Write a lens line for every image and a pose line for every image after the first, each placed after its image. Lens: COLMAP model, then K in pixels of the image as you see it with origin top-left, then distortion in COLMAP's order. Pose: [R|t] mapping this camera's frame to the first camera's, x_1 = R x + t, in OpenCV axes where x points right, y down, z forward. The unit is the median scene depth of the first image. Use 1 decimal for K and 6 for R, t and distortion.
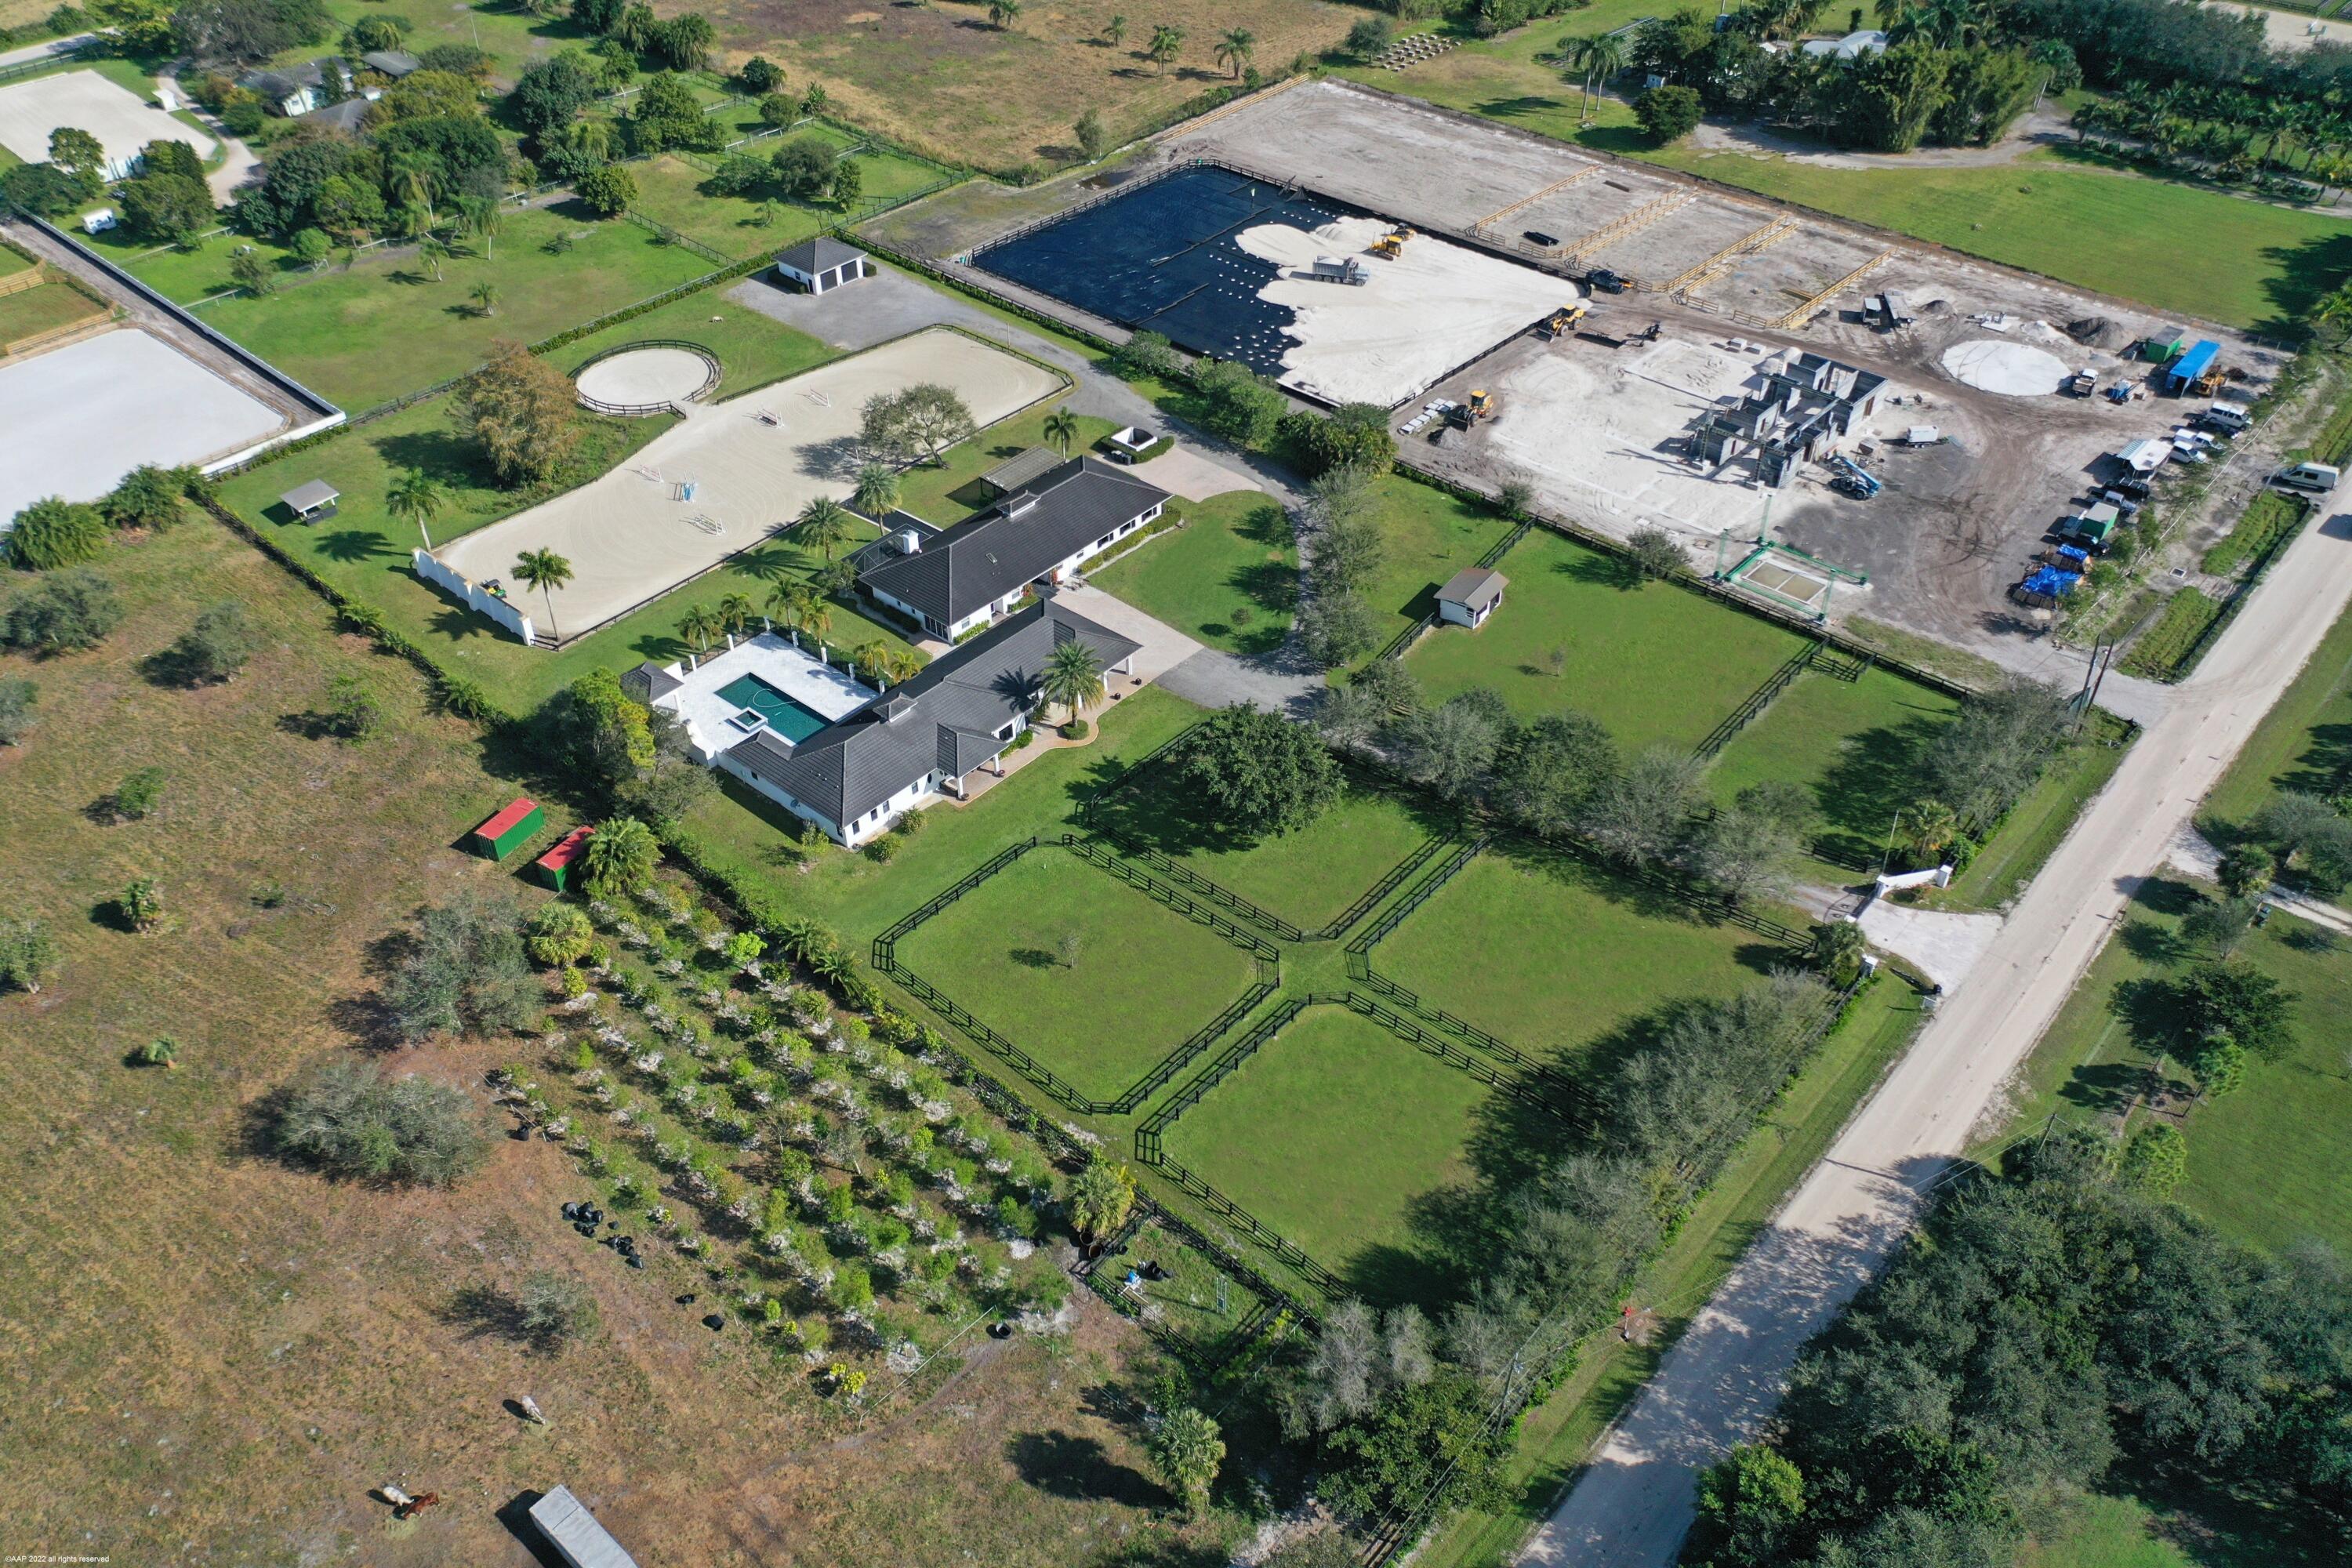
lens RADIAL K [[1892.7, 0, 1176.0], [0, 1892.7, 784.0], [0, 0, 1]] dist [-0.003276, 0.004250]
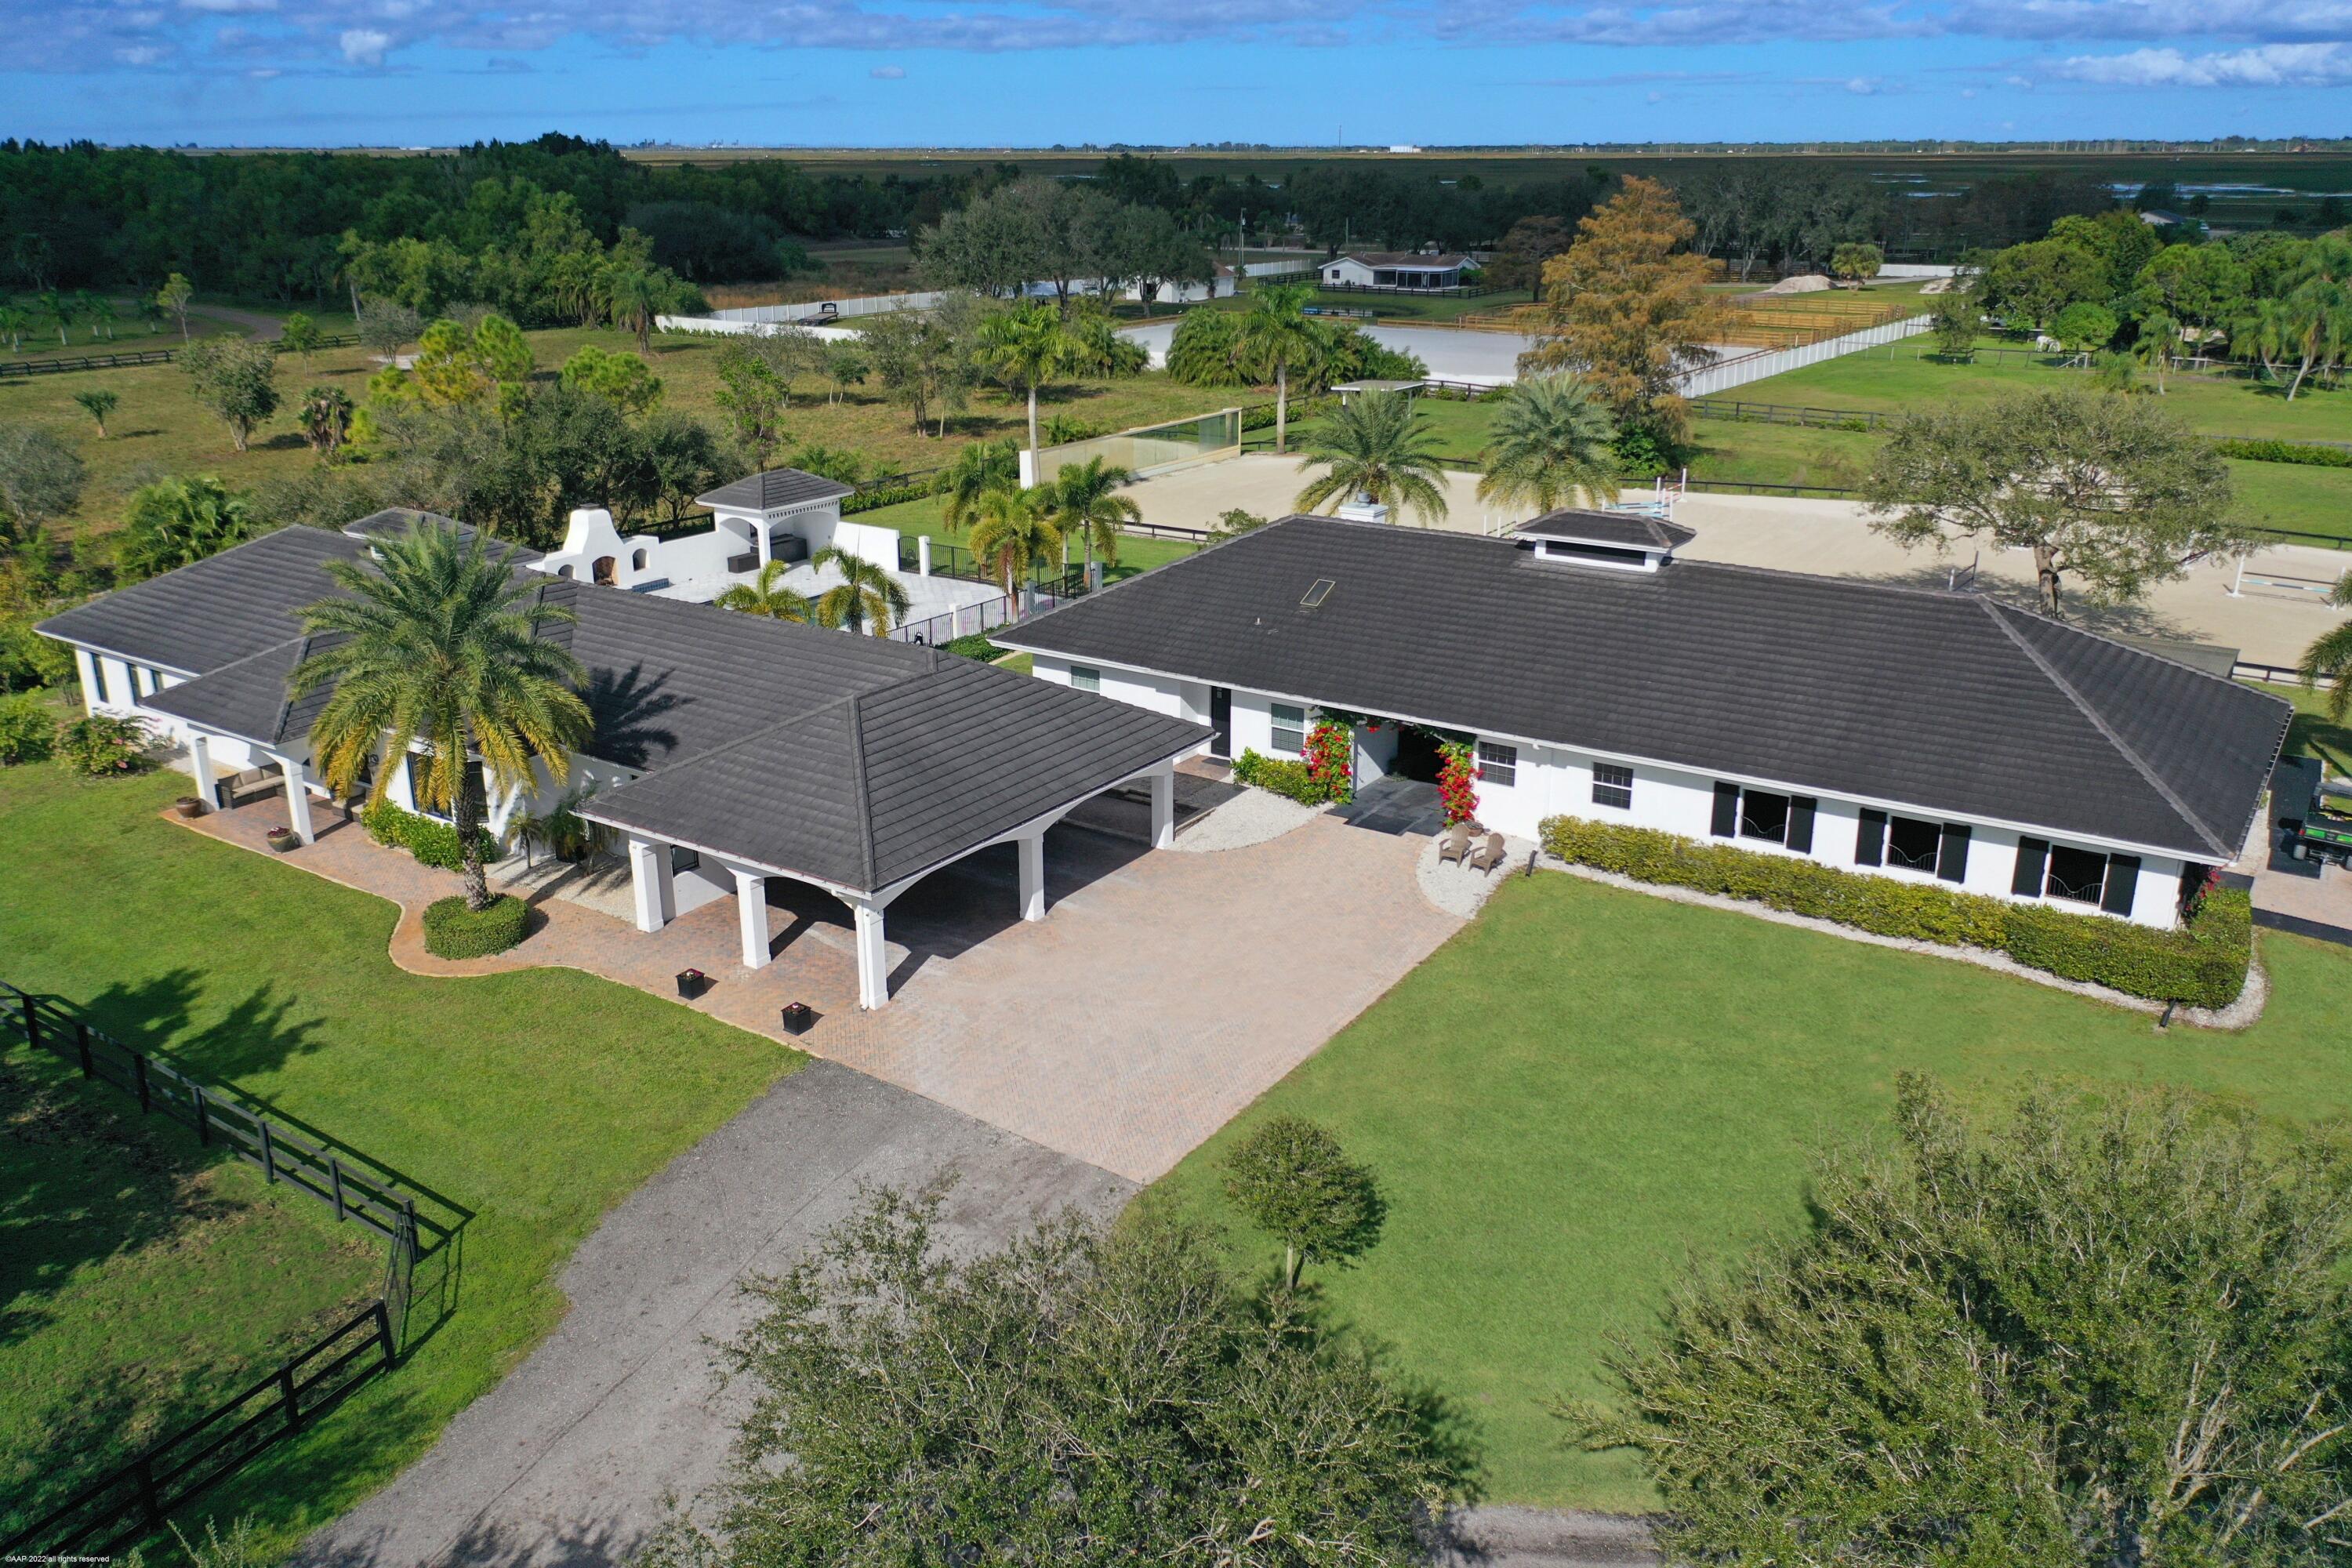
lens RADIAL K [[1892.7, 0, 1176.0], [0, 1892.7, 784.0], [0, 0, 1]] dist [-0.003276, 0.004250]
pose [[0.112149, 0.315632, -0.942231, 0.147625], [-0.628704, 0.756835, 0.178696, -0.114864], [0.769515, 0.572344, 0.283317, 0.789093]]
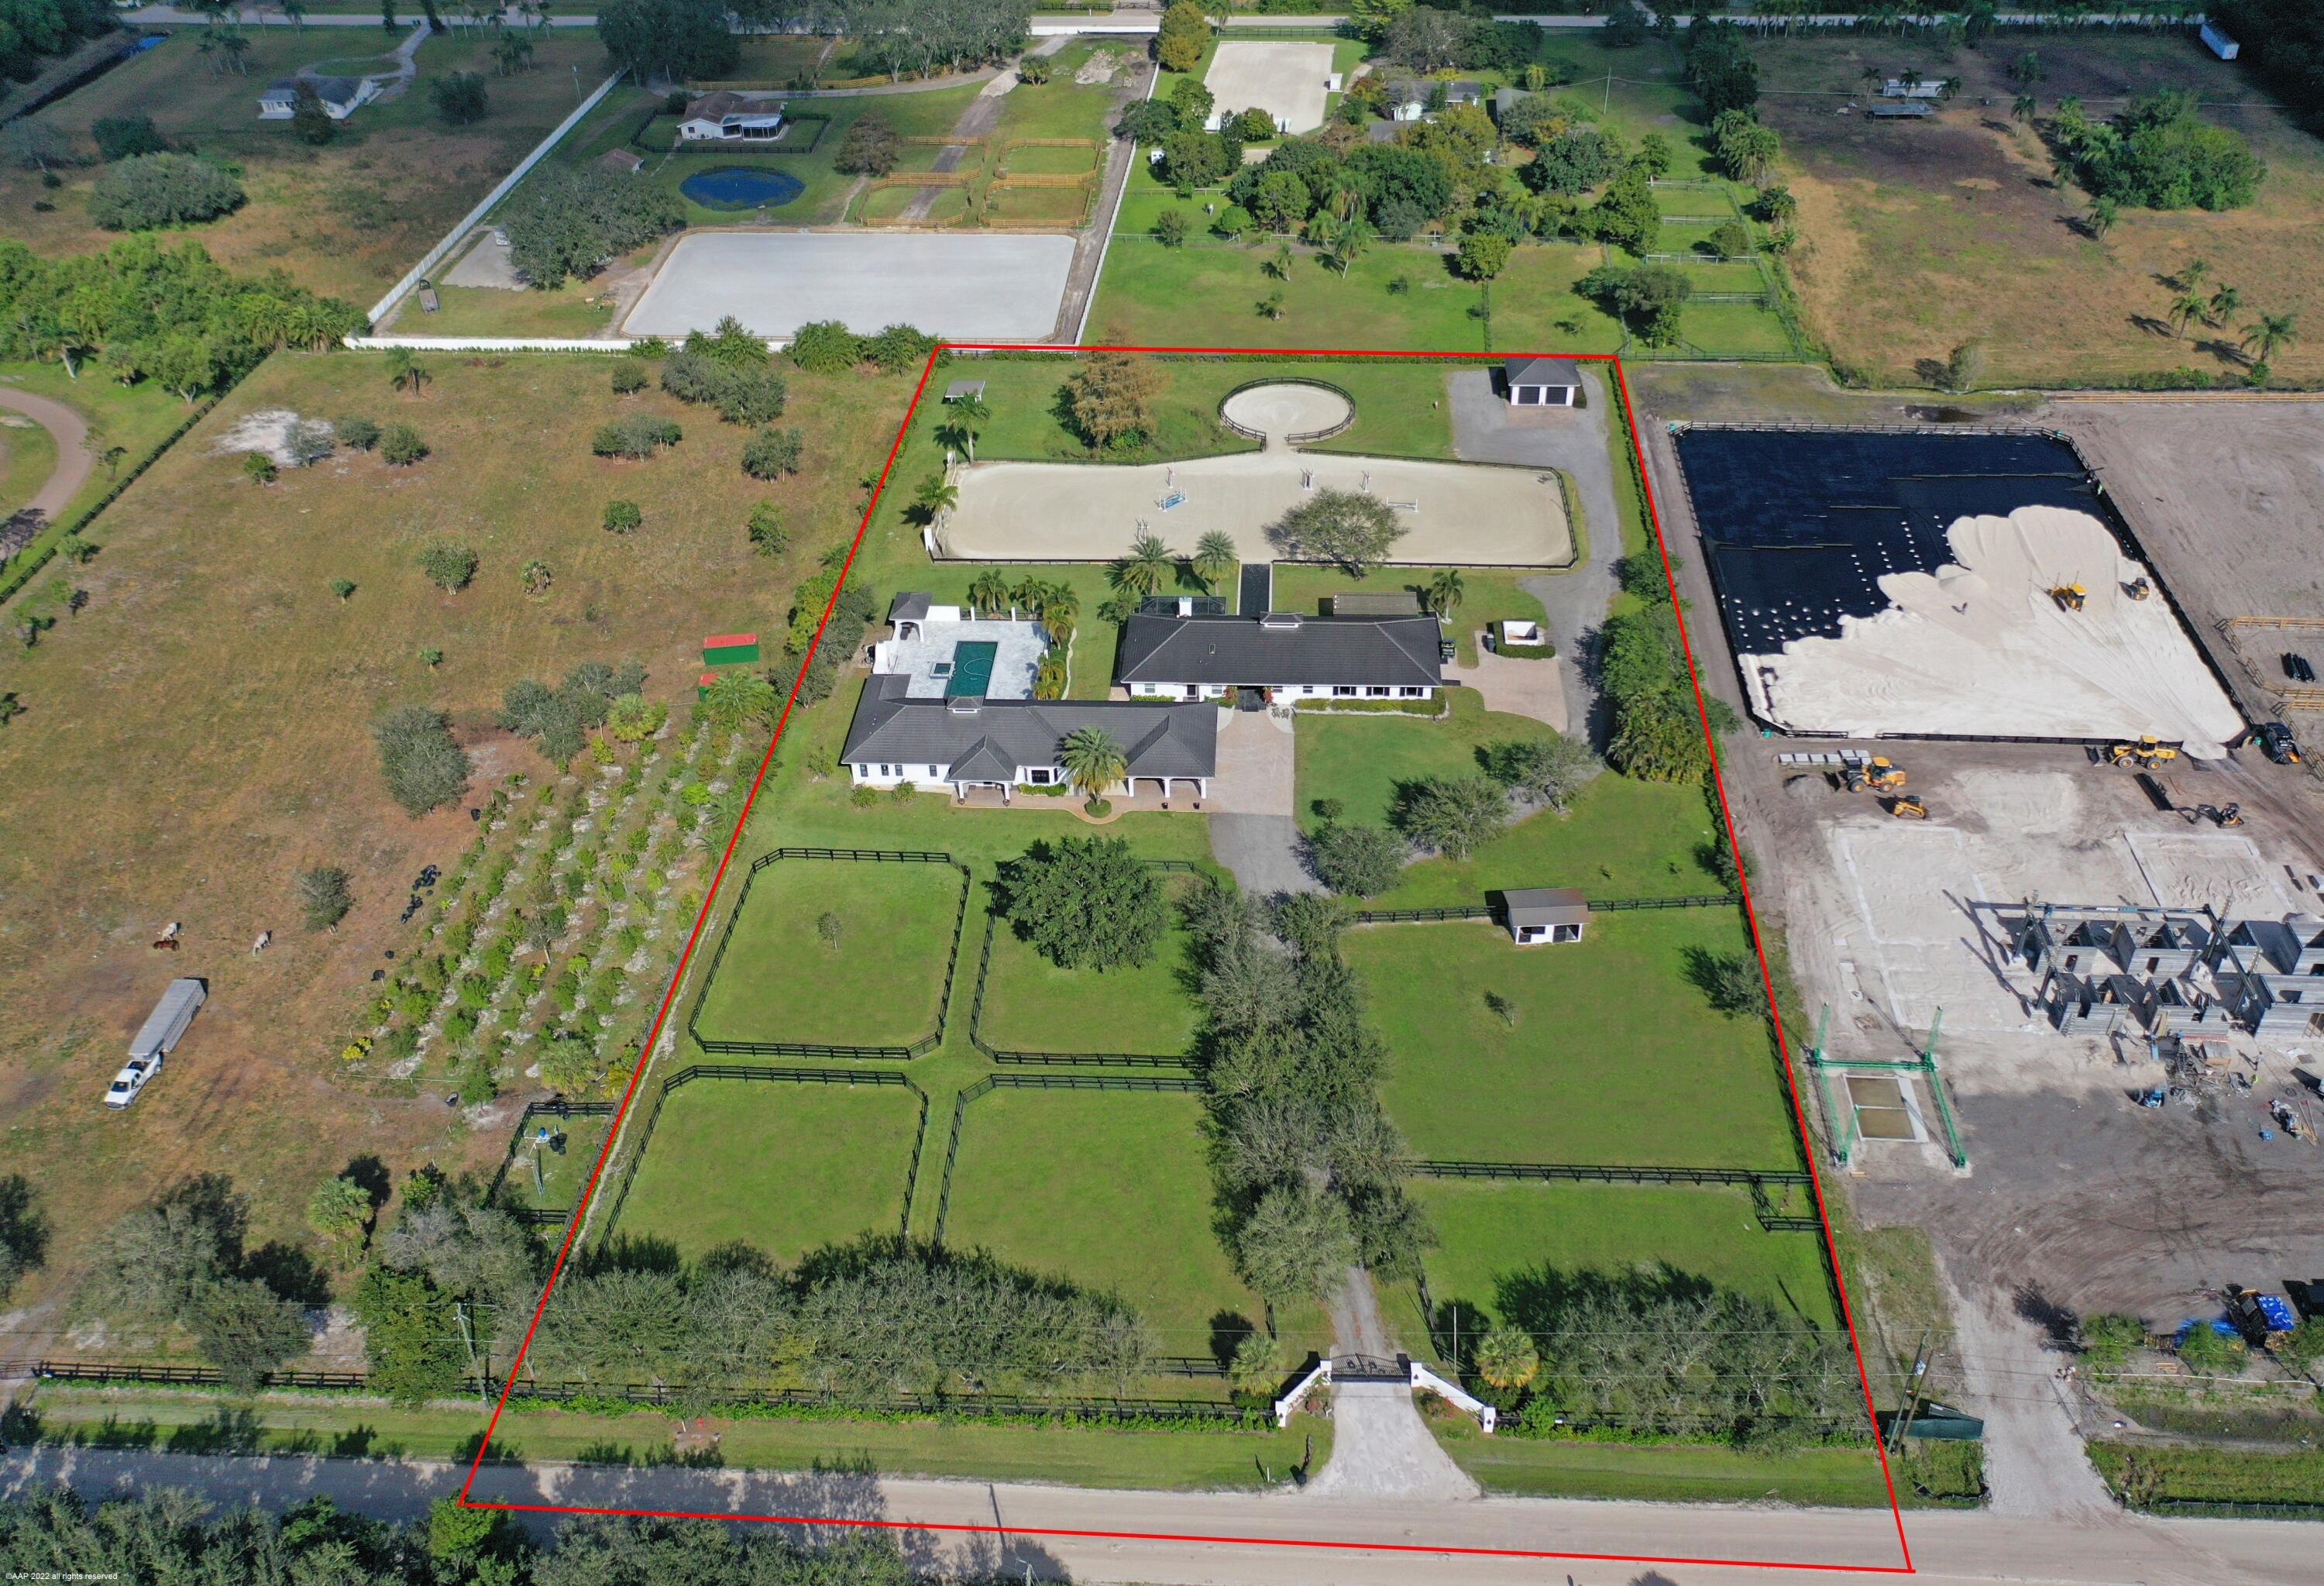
lens RADIAL K [[2058.7, 0, 1162.0], [0, 2058.7, 793.0], [0, 0, 1]] dist [0.000004, 0.004194]
pose [[0.605013, 0.457351, -0.651759, 0.559953], [-0.484471, 0.861057, 0.154496, -0.181198], [0.631860, 0.222286, 0.742524, 0.143025]]
